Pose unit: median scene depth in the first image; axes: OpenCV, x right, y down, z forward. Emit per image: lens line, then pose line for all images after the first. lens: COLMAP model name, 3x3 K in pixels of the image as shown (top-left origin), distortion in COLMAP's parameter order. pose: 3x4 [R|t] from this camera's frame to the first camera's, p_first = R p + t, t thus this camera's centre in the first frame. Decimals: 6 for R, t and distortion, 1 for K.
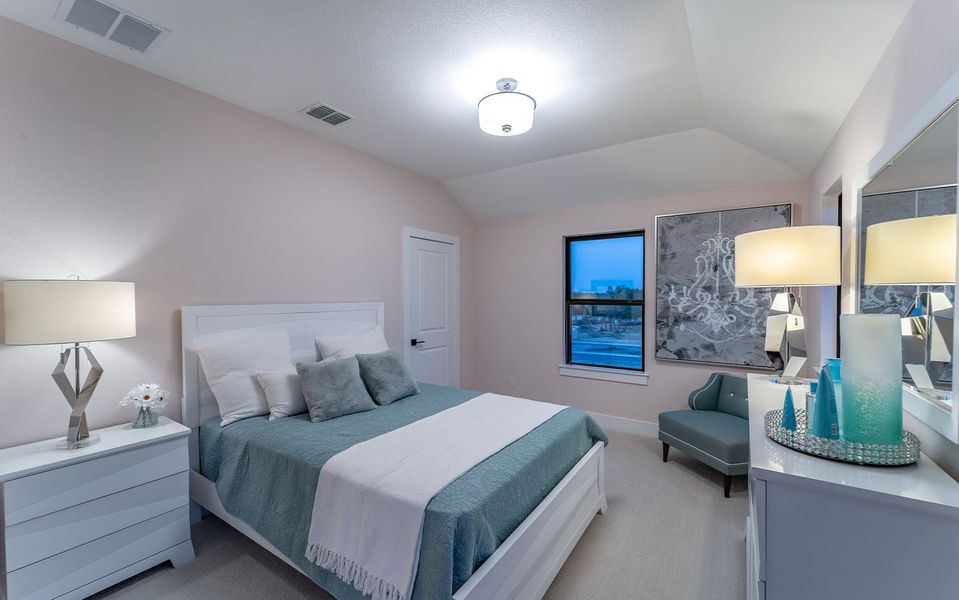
lens RADIAL K [[382.9, 0, 480.9], [0, 382.9, 300.0], [0, 0, 1]] dist [-0.001602, -0.000632]
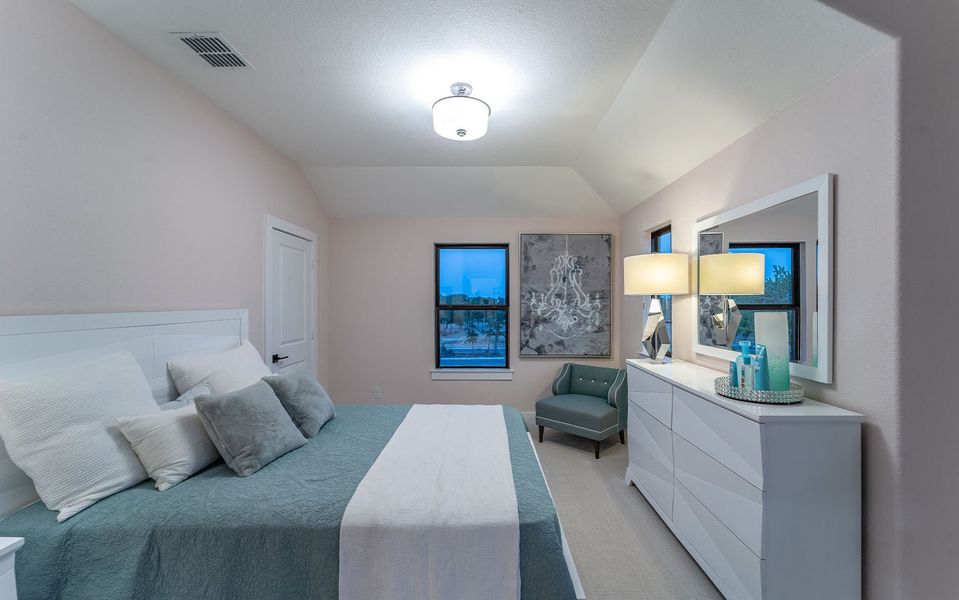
lens RADIAL K [[382.9, 0, 480.0], [0, 382.9, 300.6], [0, 0, 1]] dist [-0.001602, -0.000632]
pose [[0.839833, 0.003168, 0.542835, -0.335217], [0.004932, 0.999897, -0.013465, 0.001647], [-0.542822, 0.013986, 0.839731, 0.111996]]
